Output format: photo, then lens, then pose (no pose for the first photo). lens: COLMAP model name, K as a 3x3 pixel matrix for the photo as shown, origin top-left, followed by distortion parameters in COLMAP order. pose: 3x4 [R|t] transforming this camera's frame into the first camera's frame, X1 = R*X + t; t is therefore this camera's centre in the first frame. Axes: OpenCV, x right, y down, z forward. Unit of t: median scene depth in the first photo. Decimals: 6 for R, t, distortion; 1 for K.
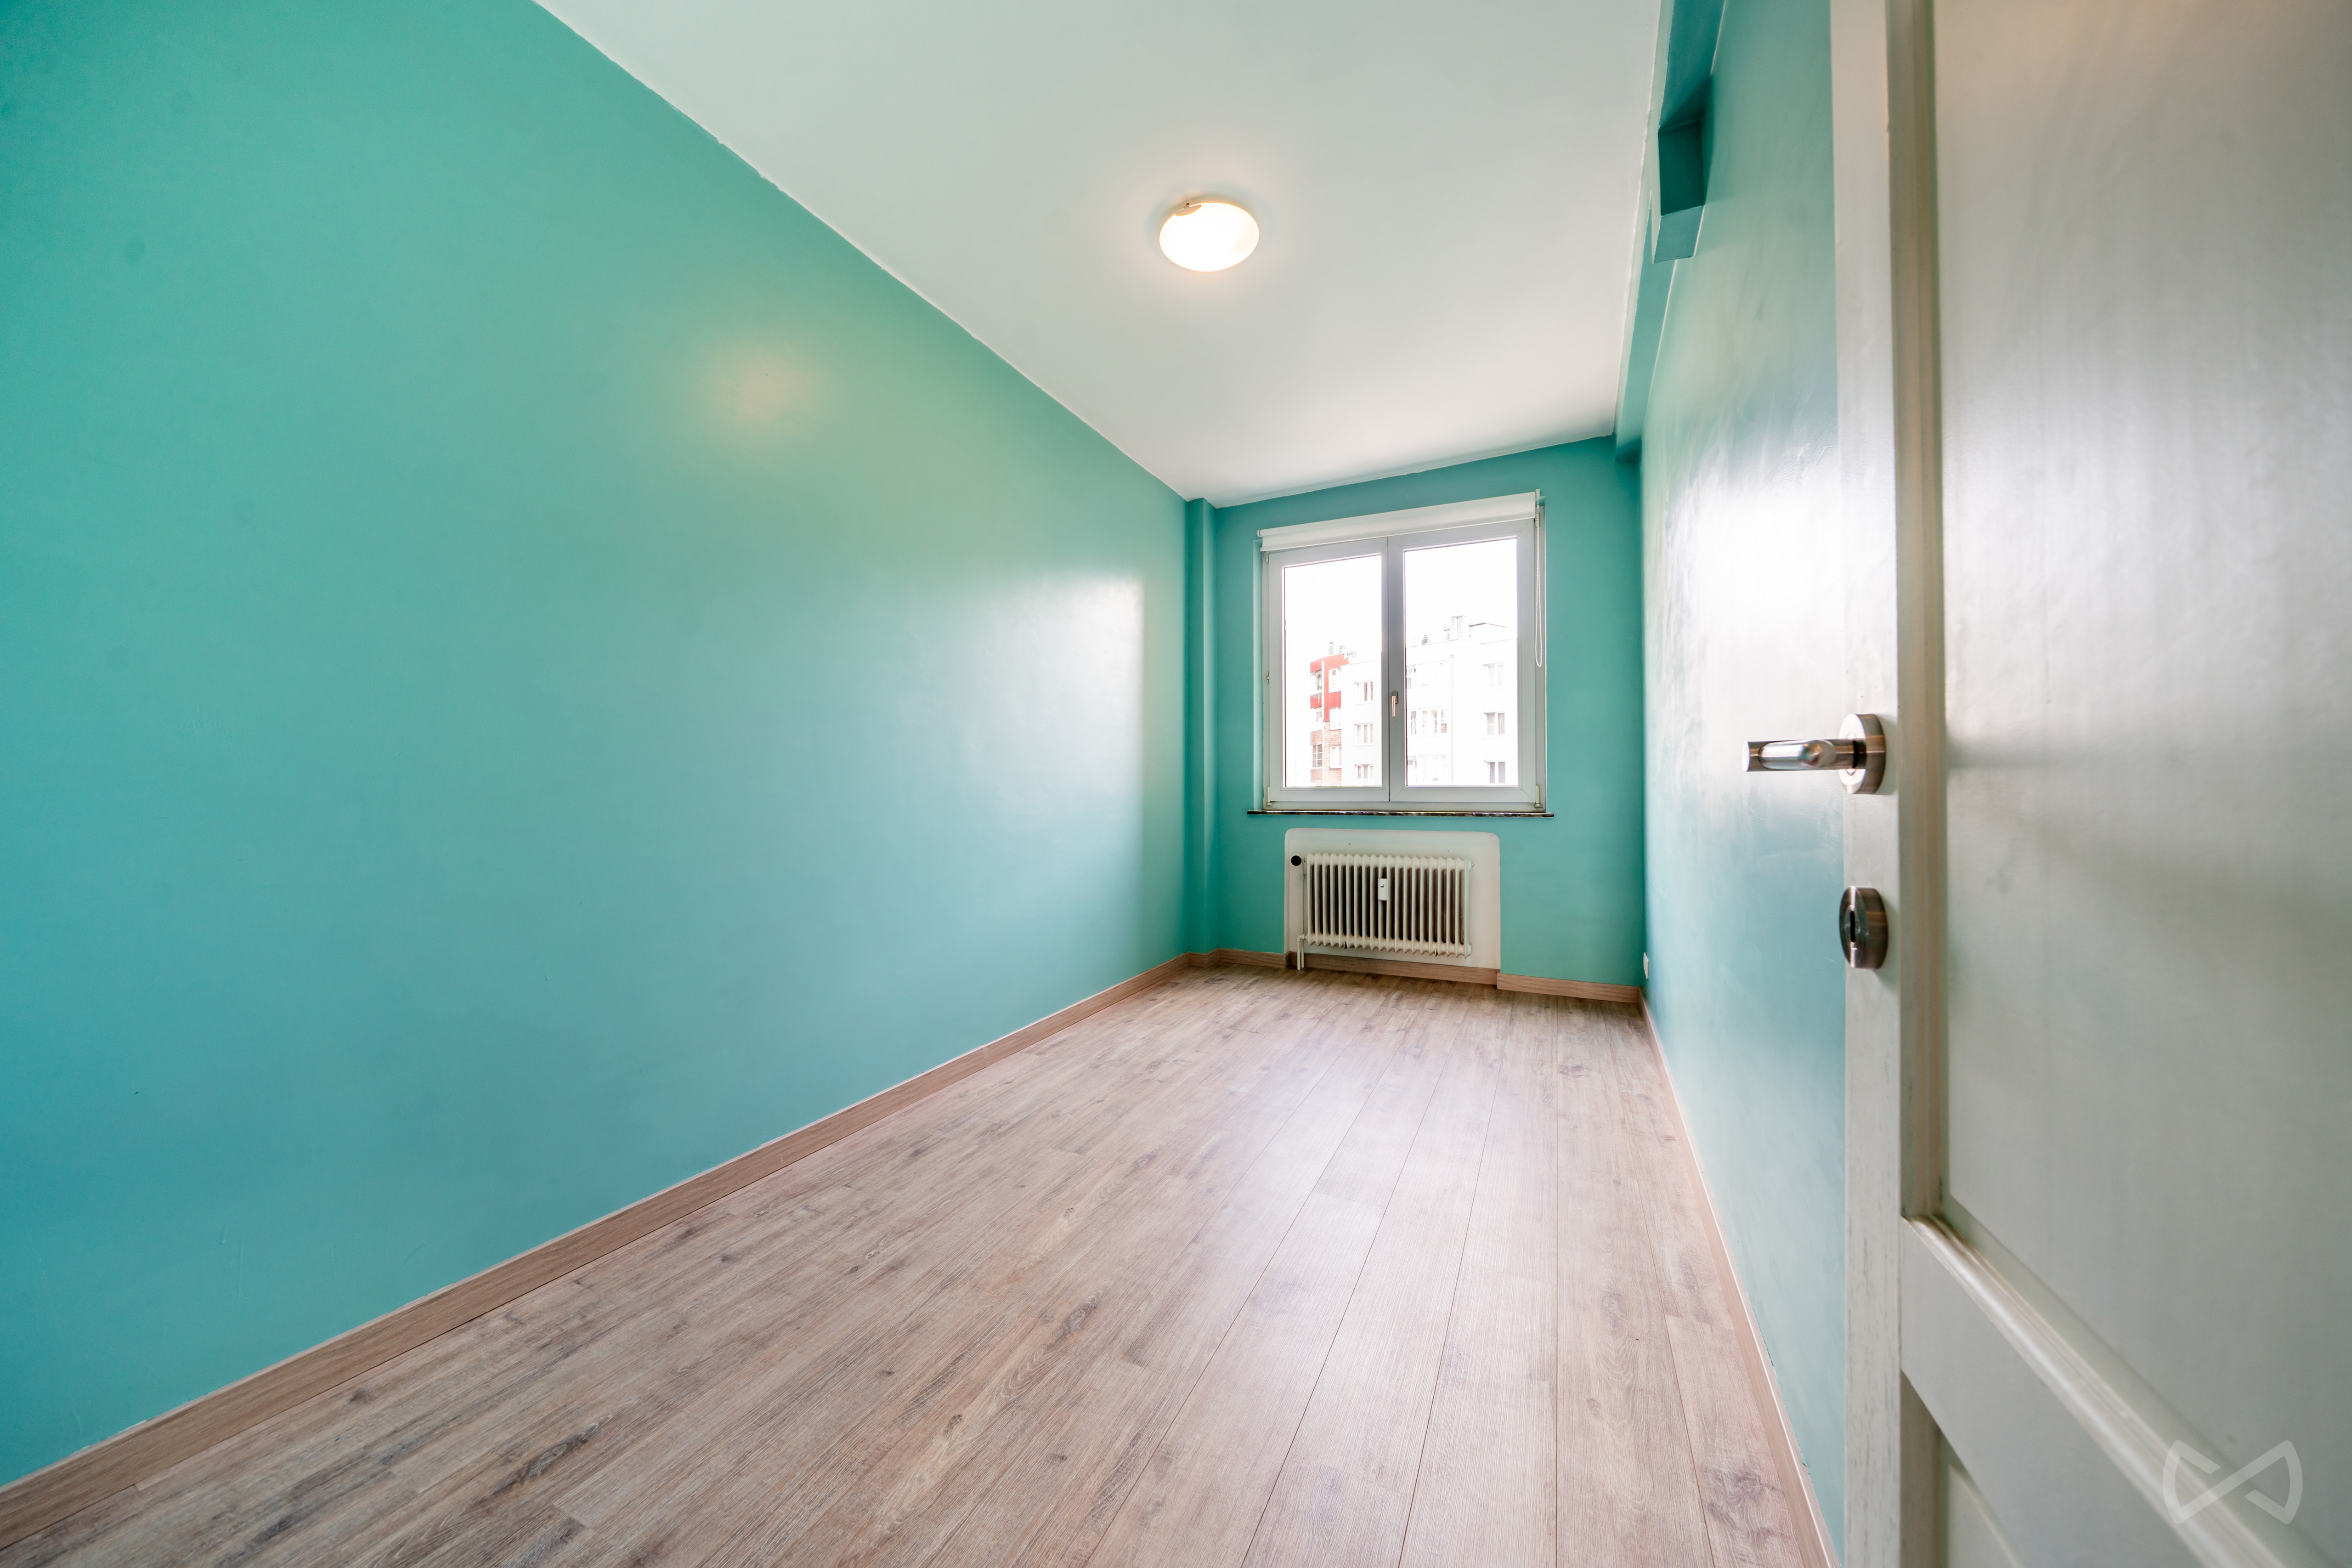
lens RADIAL K [[807.4, 0, 1176.0], [0, 807.4, 784.0], [0, 0, 1]] dist [-0.006648, -0.000006]
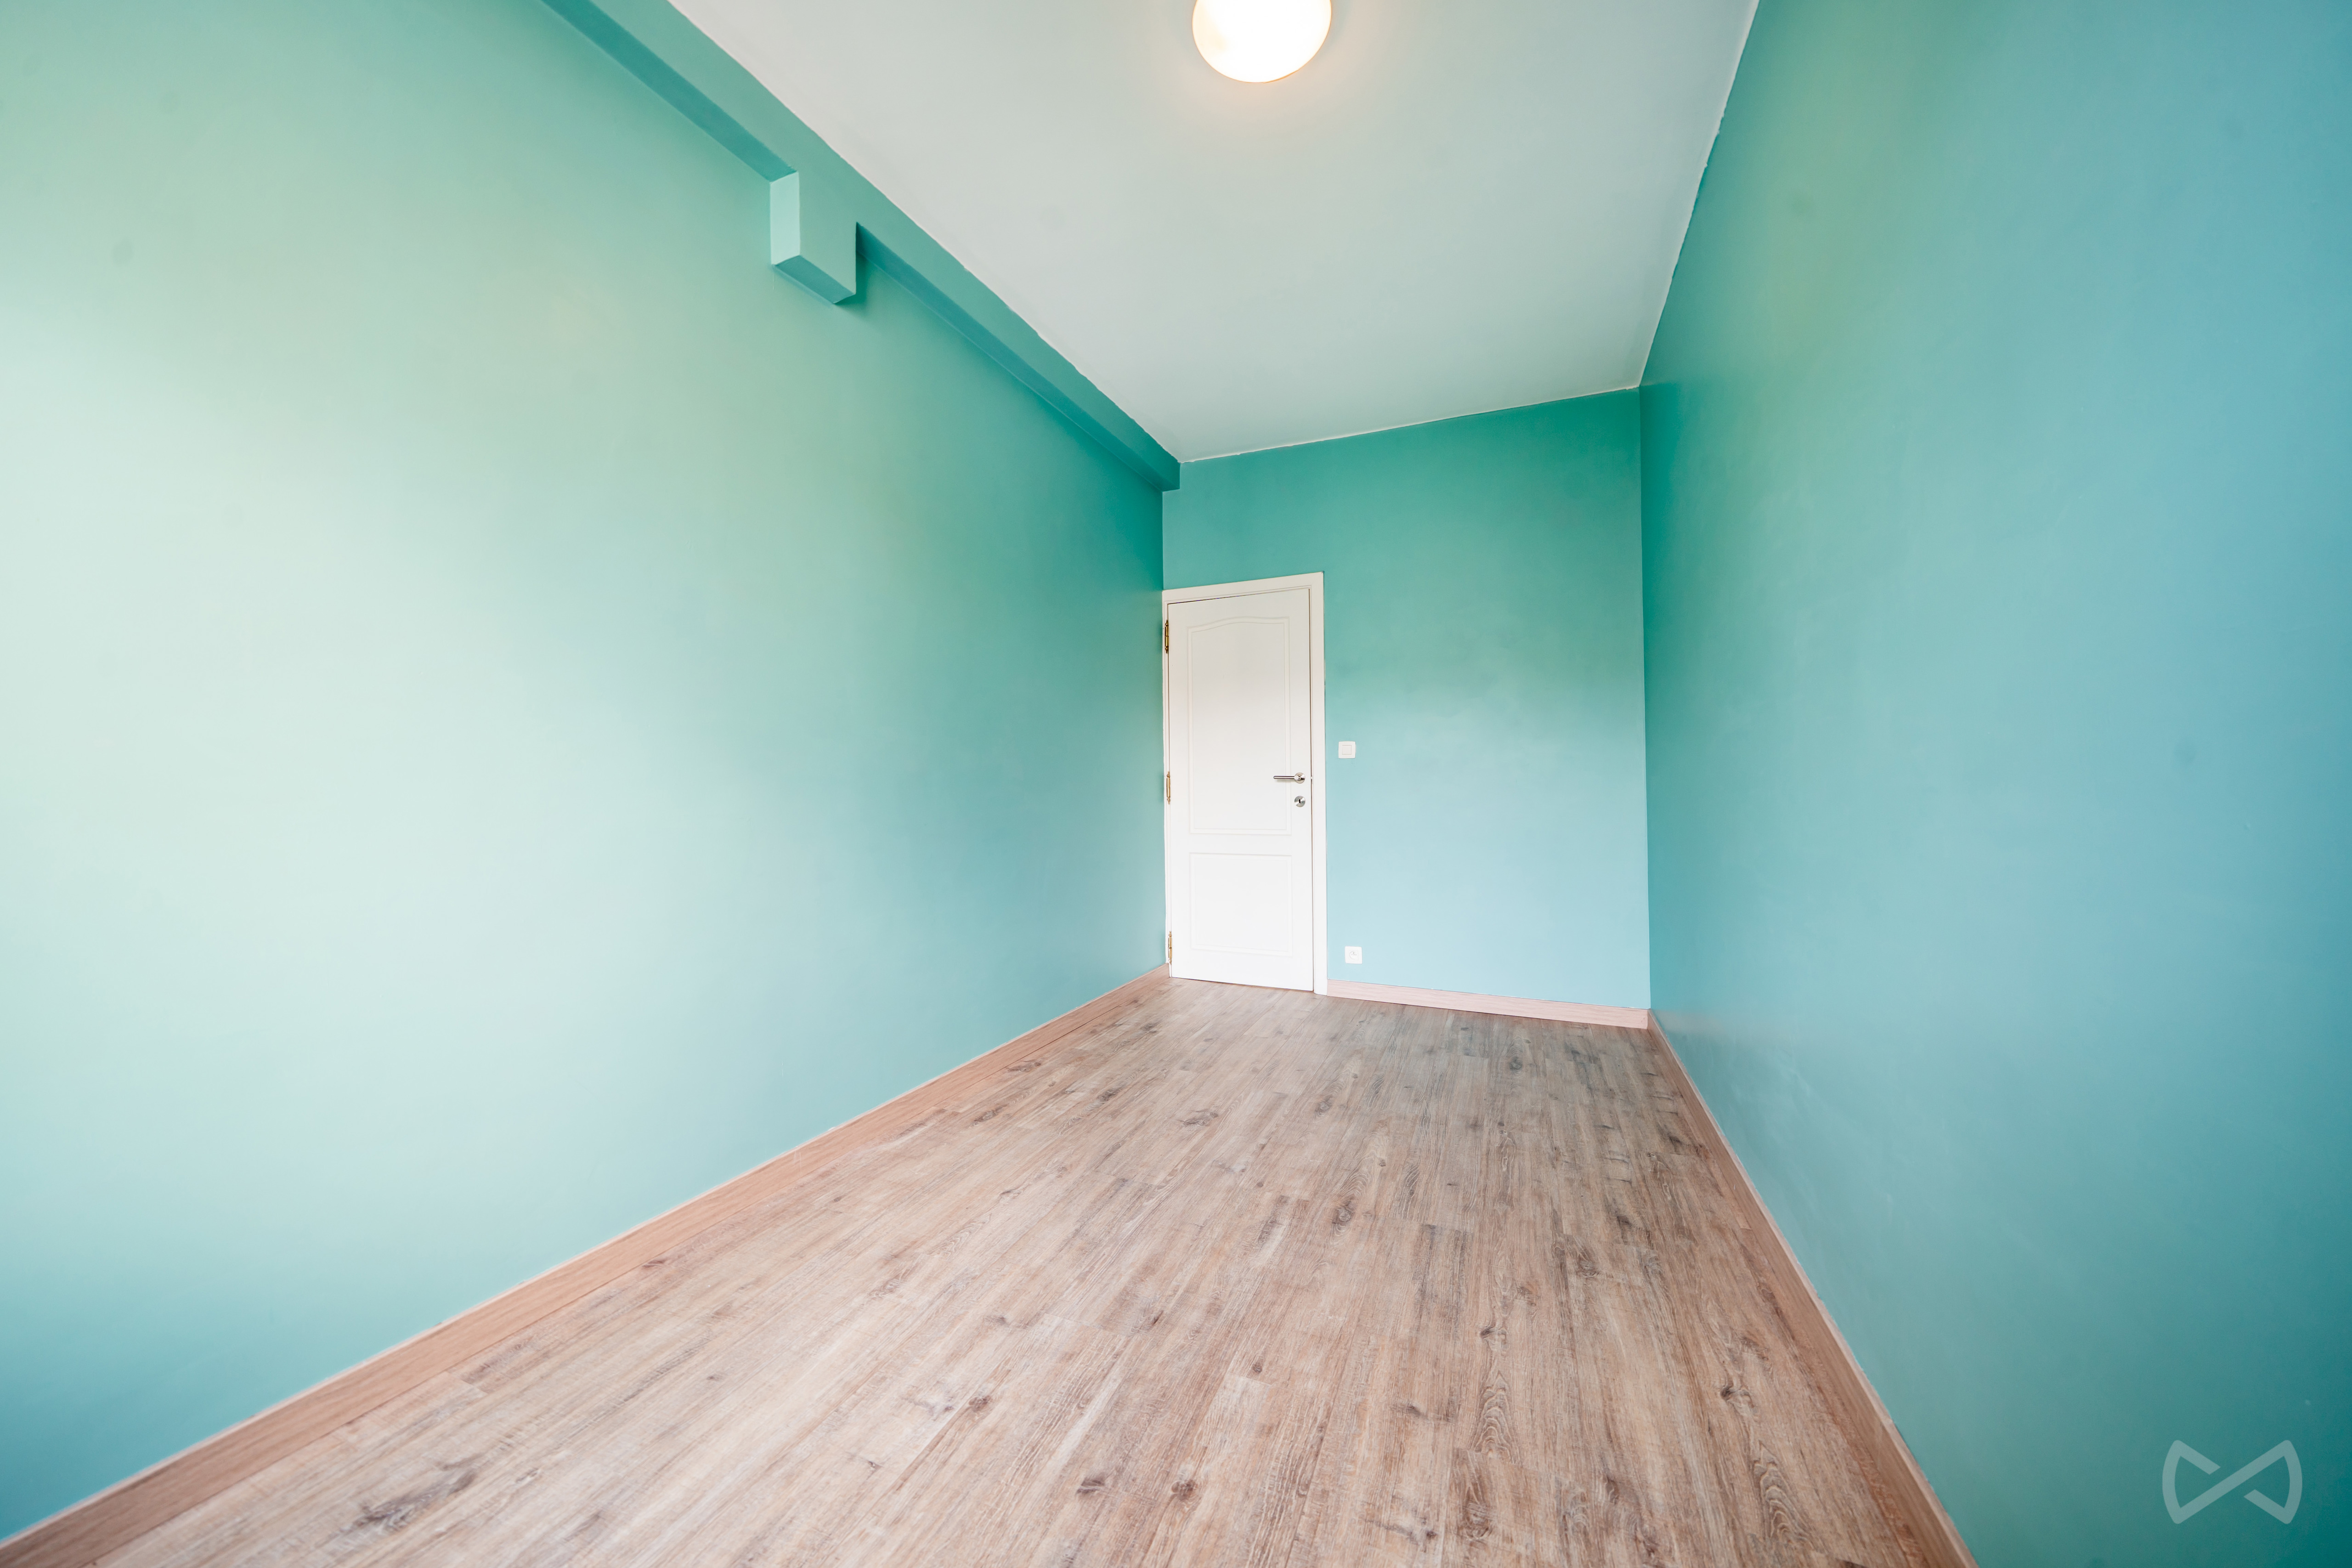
lens RADIAL K [[807.4, 0, 1176.0], [0, 807.4, 784.0], [0, 0, 1]] dist [-0.006648, -0.000006]
pose [[-0.998945, 0.012133, -0.044301, 0.177519], [0.012371, 0.999910, -0.005098, 0.010506], [0.044235, -0.005641, -0.999005, 1.928219]]
